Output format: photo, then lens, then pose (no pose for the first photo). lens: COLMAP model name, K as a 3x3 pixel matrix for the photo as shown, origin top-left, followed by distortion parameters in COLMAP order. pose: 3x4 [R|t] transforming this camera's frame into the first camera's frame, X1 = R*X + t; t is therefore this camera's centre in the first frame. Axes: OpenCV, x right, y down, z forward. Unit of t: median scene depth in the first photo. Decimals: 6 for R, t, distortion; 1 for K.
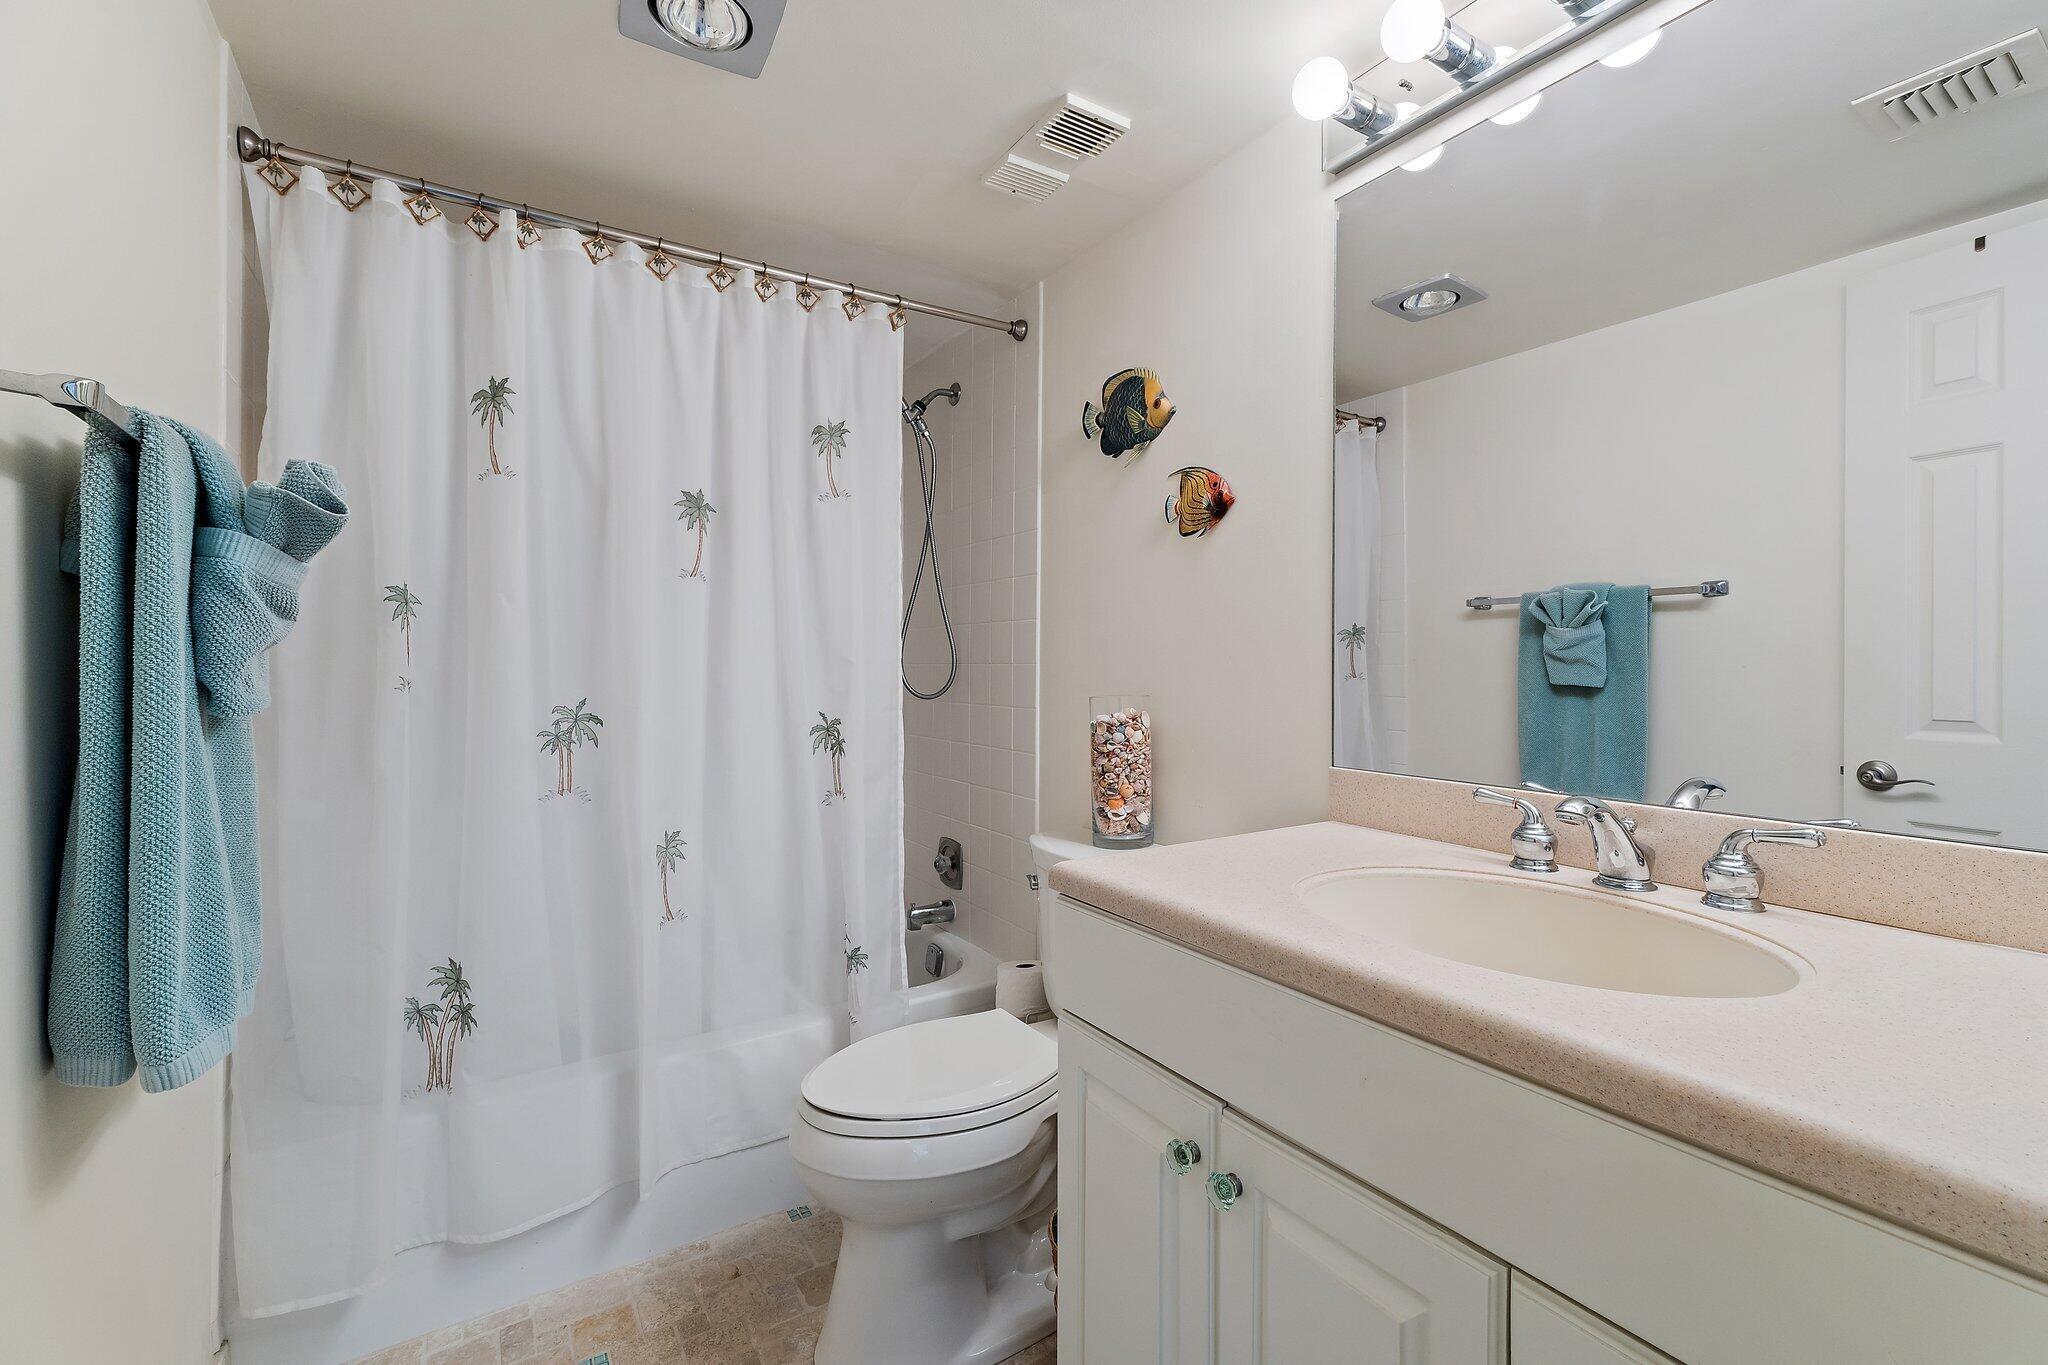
lens RADIAL K [[870.4, 0, 1017.5], [0, 870.4, 664.7], [0, 0, 1]] dist [0.002442, 0.000224]
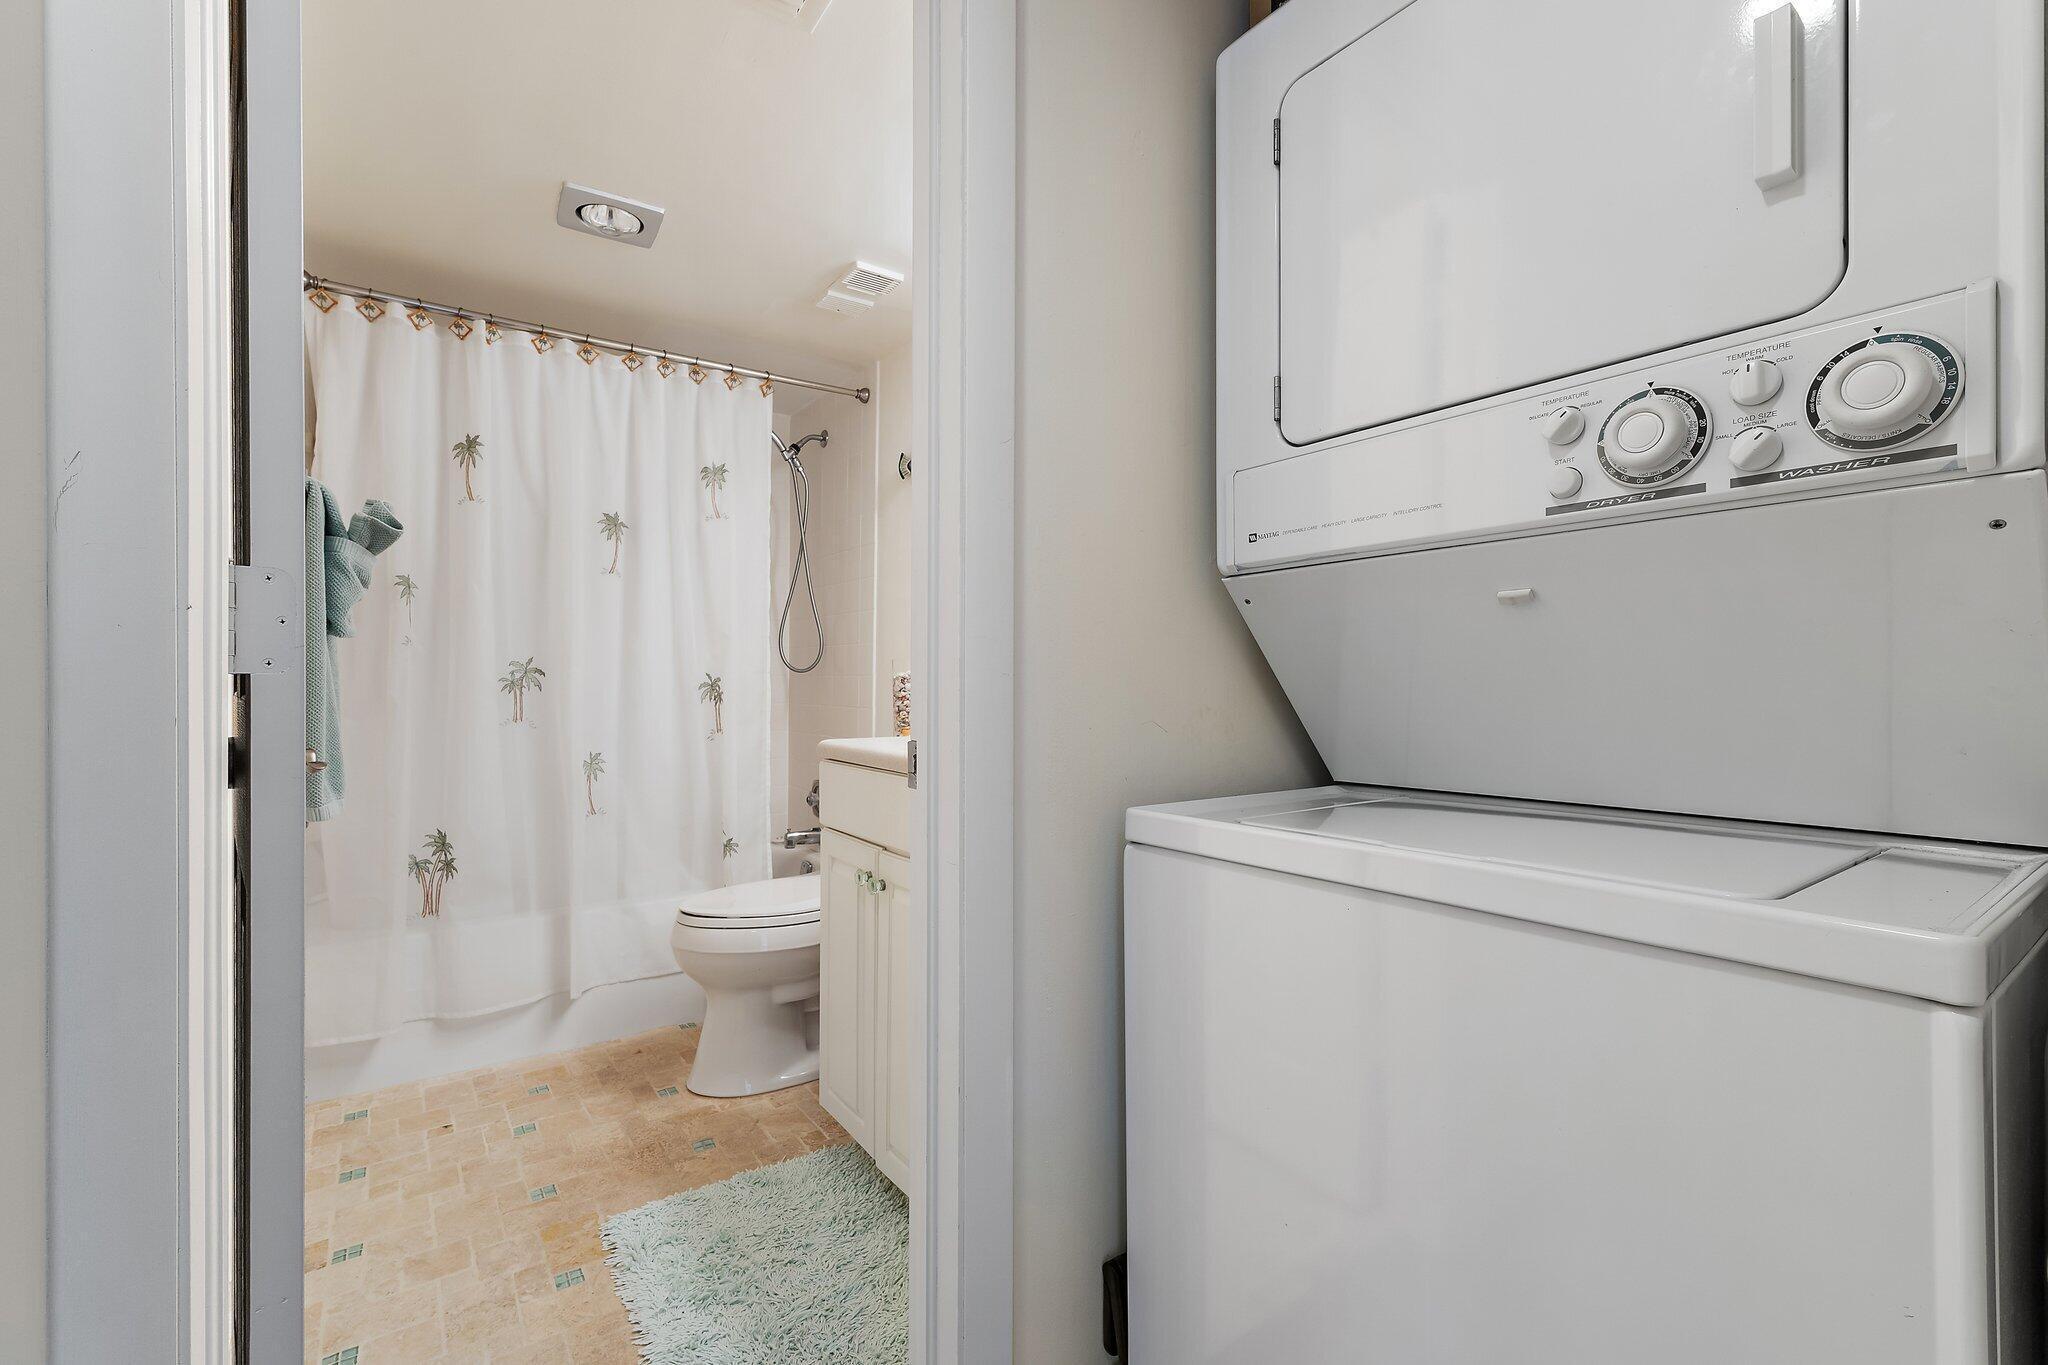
lens RADIAL K [[871.9, 0, 1024.0], [0, 871.9, 682.5], [0, 0, 1]] dist [0.001661, 0.000138]
pose [[0.998252, 0.004405, 0.058945, 0.239720], [-0.004595, 0.999985, 0.003090, 0.076530], [-0.058930, -0.003355, 0.998256, -0.508456]]
